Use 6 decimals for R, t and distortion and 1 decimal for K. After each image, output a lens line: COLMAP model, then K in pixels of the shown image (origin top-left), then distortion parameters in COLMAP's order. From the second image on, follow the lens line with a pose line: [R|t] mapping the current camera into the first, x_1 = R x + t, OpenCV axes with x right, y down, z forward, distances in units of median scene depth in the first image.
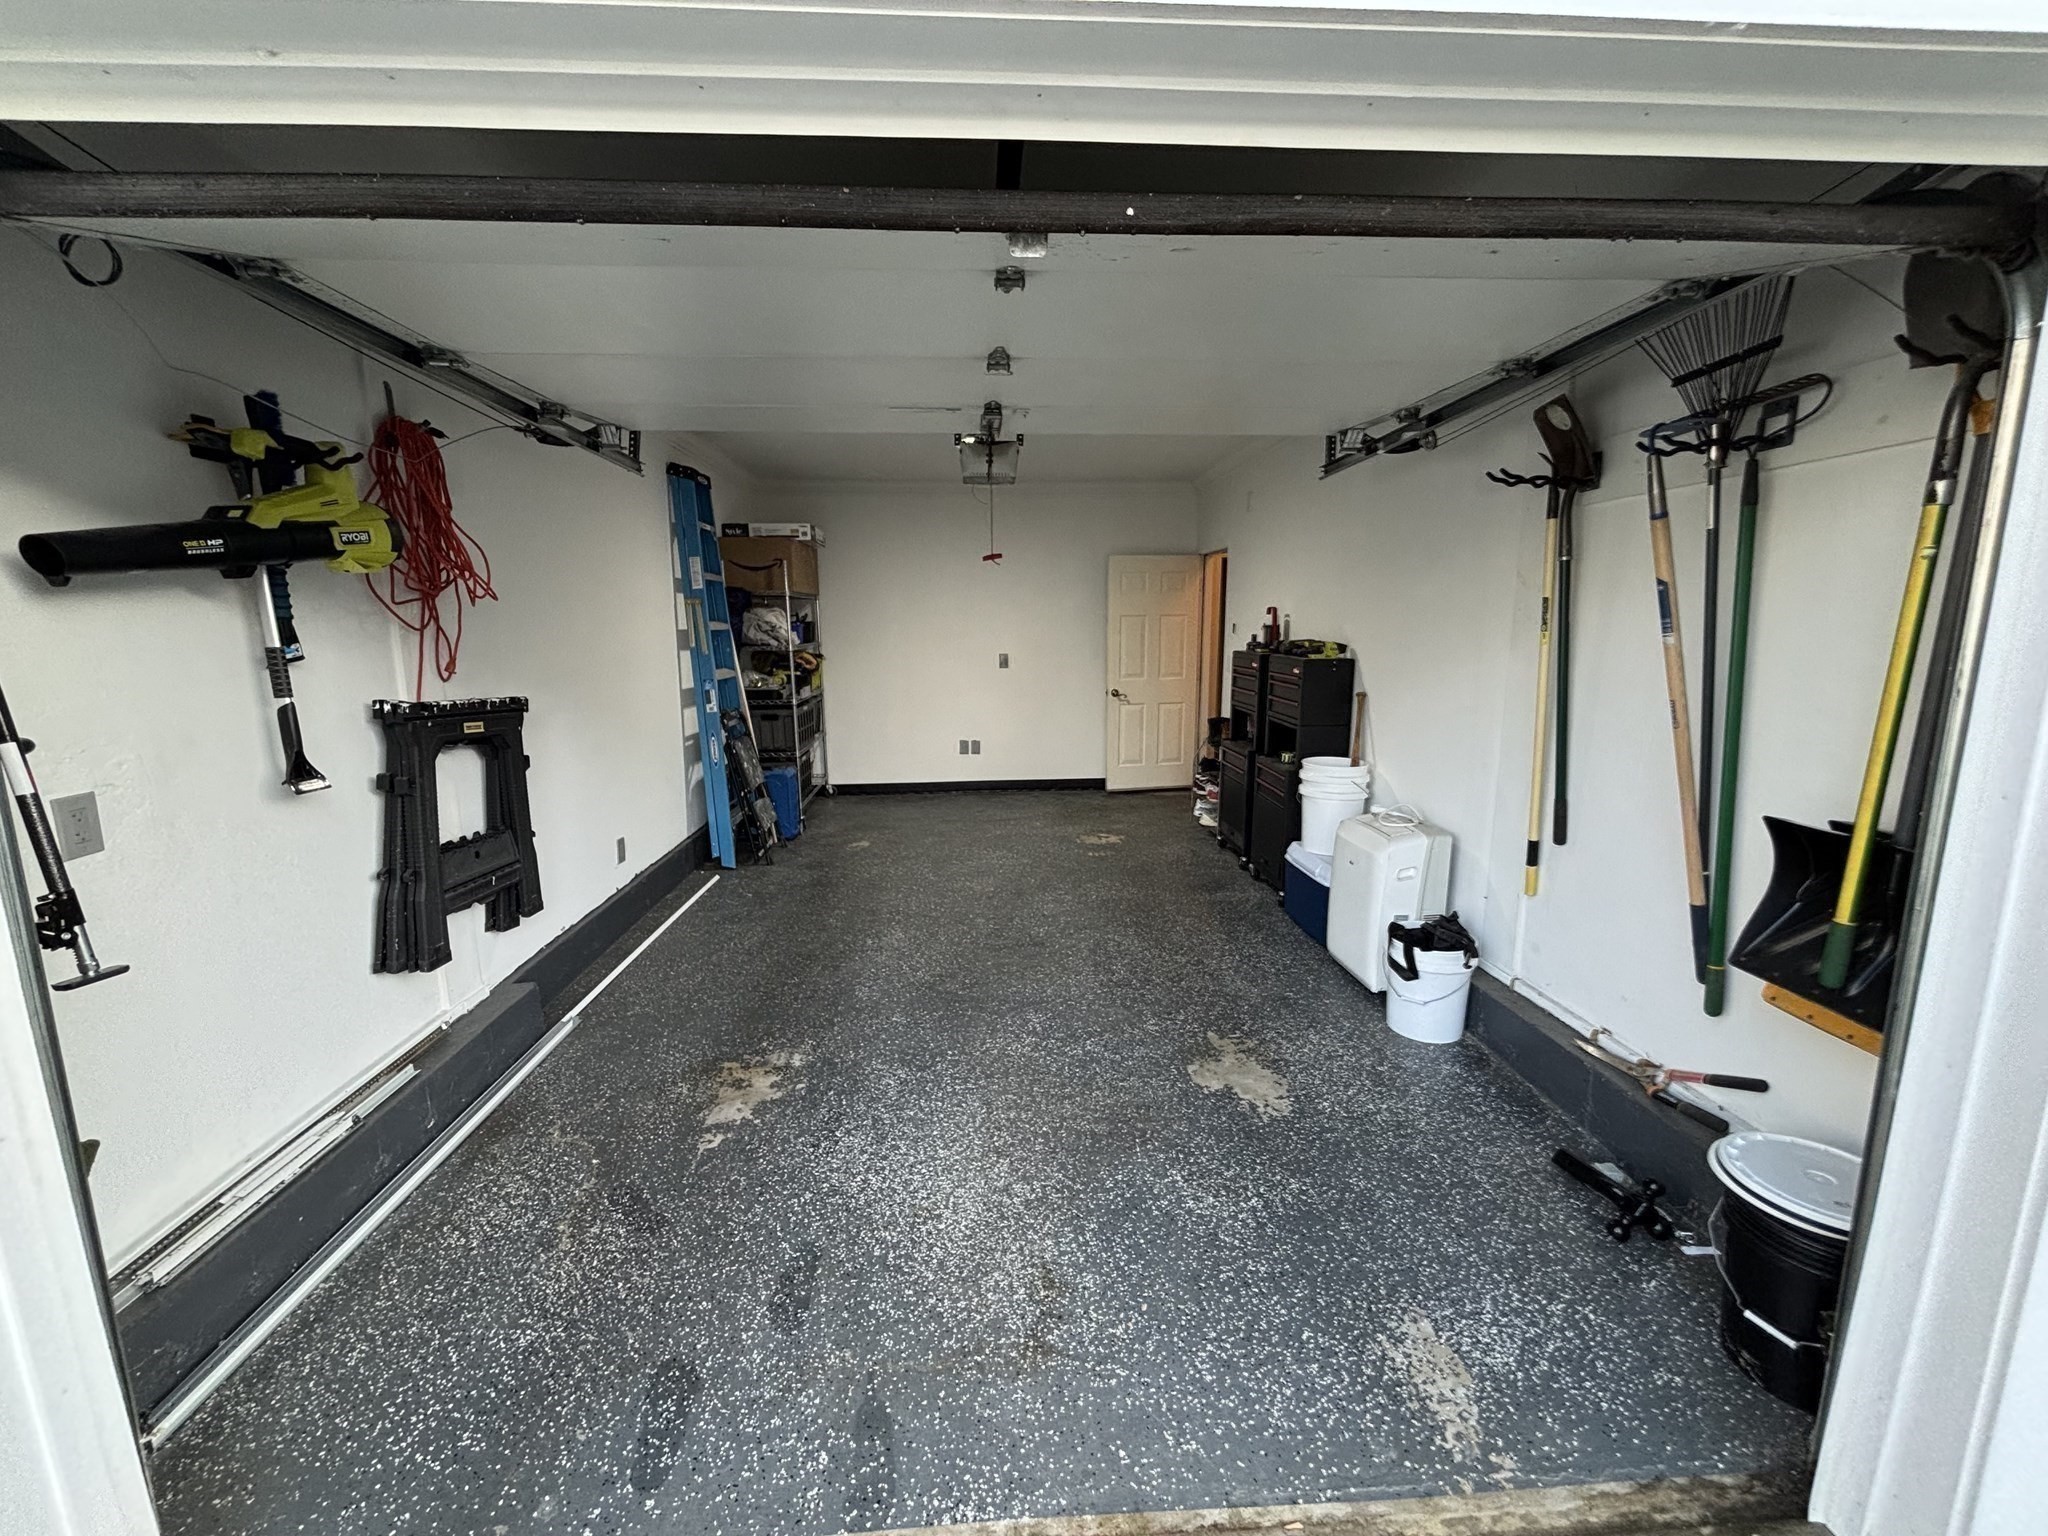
lens RADIAL K [[829.6, 0, 1018.3], [0, 829.6, 768.0], [0, 0, 1]] dist [0.010714, 0.000087]
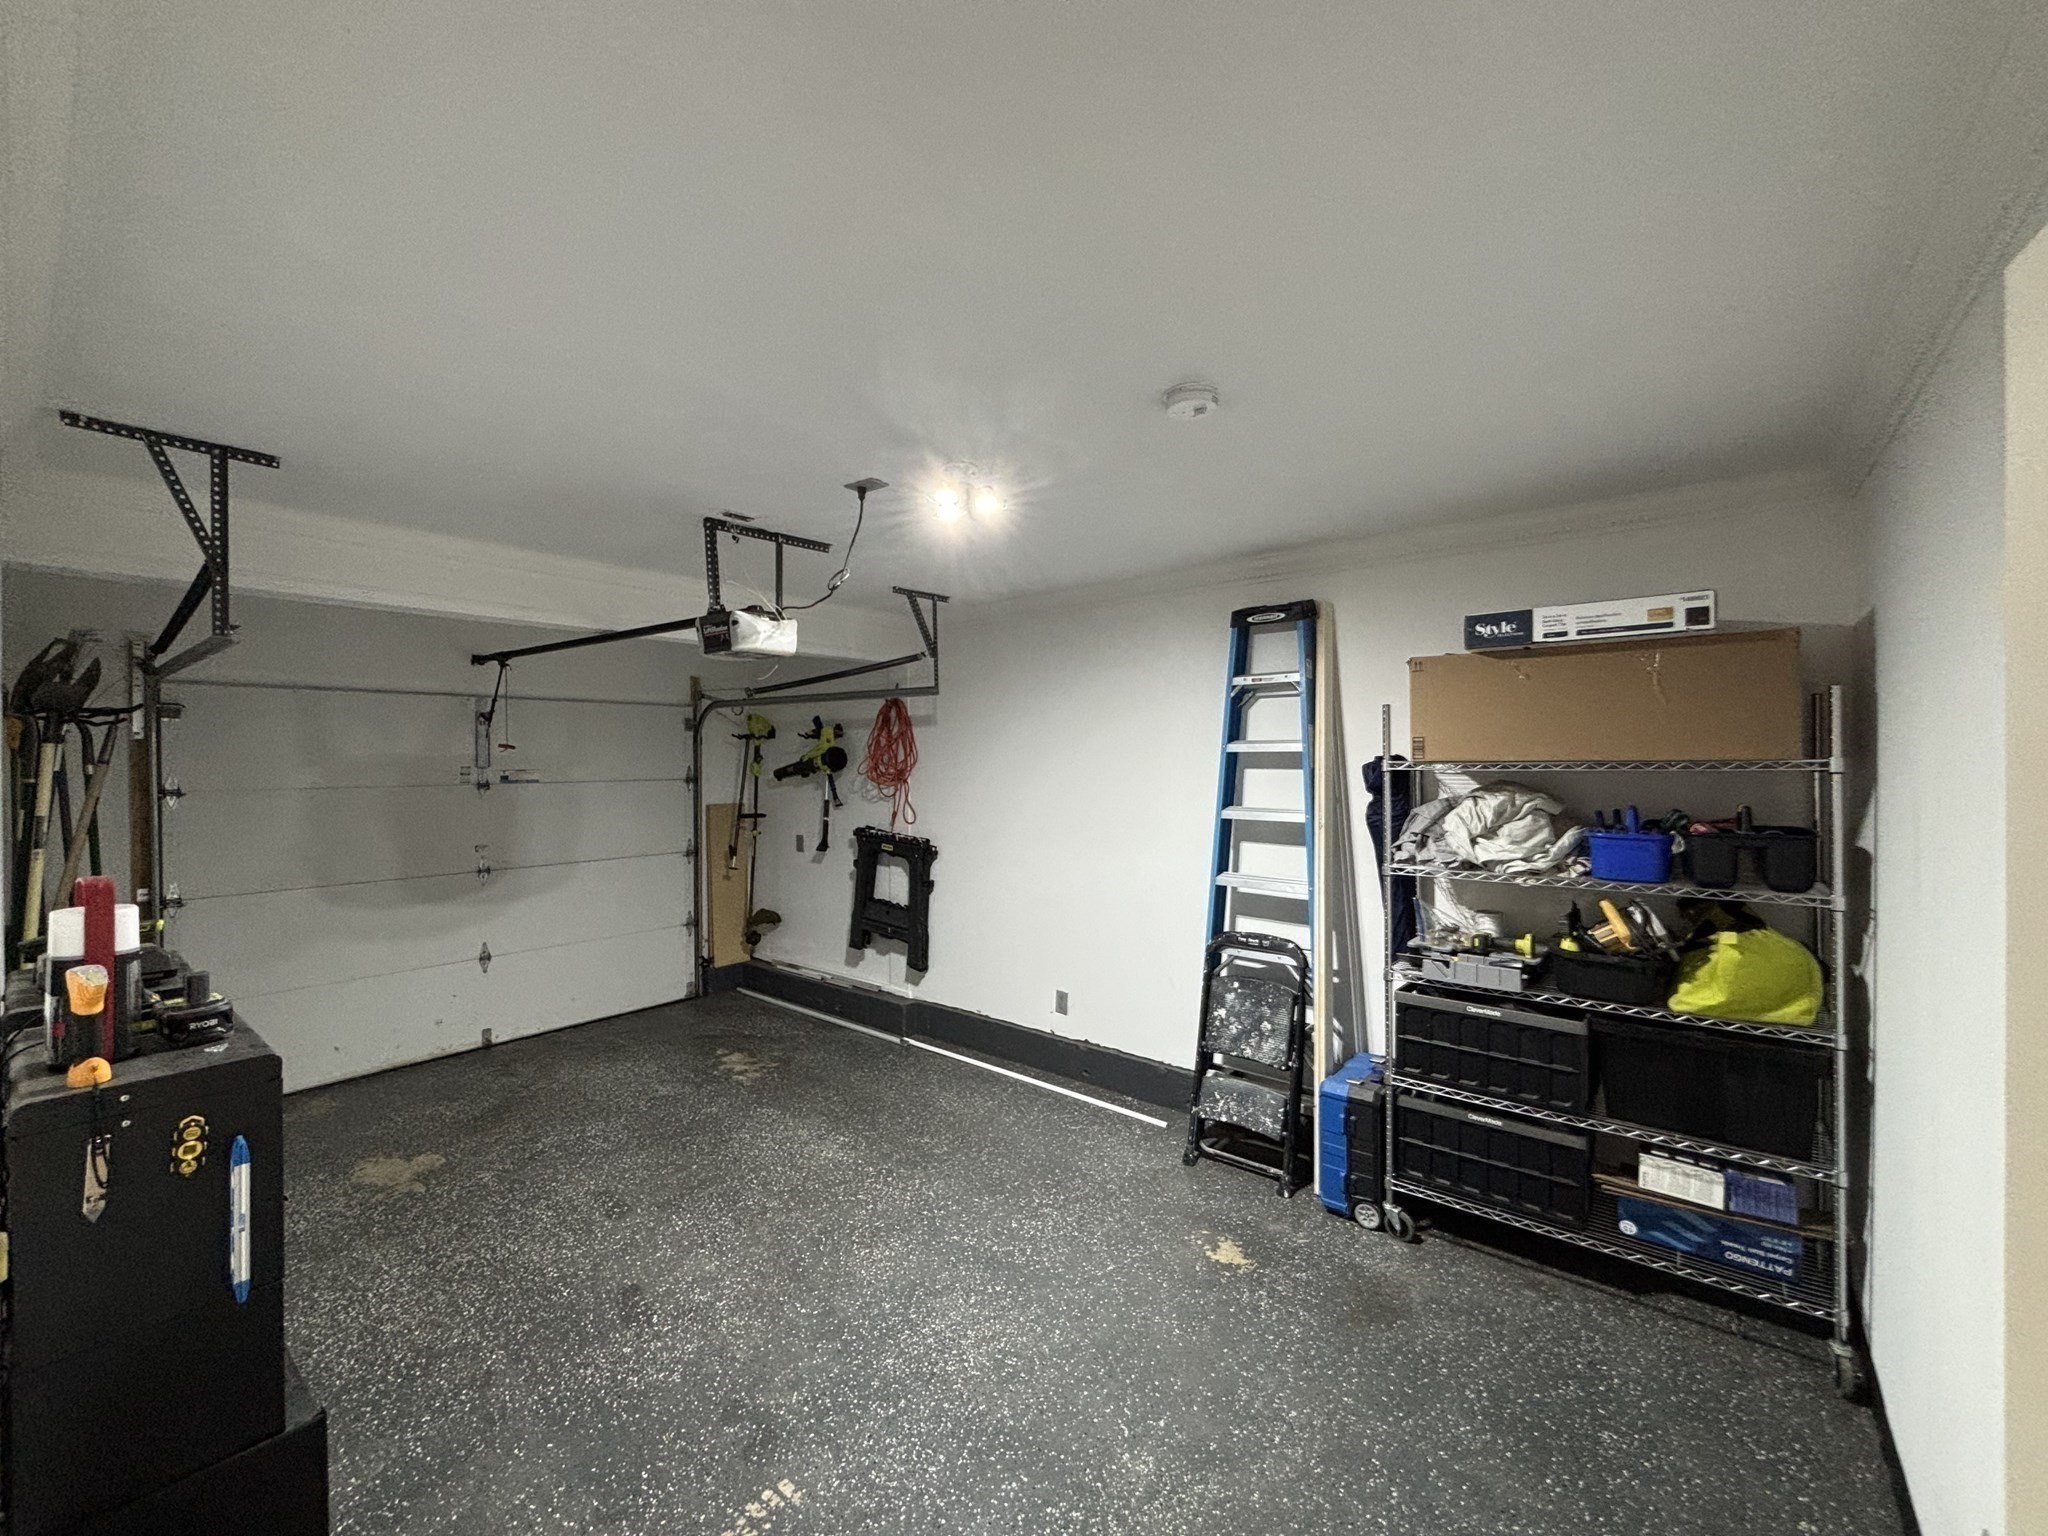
lens RADIAL K [[829.6, 0, 1004.1], [0, 829.6, 760.2], [0, 0, 1]] dist [0.010714, 0.000087]
pose [[-0.684362, 0.025062, -0.728712, 0.540628], [-0.111095, 0.984157, 0.138180, -0.529482], [0.720629, 0.175521, -0.670735, 2.389987]]
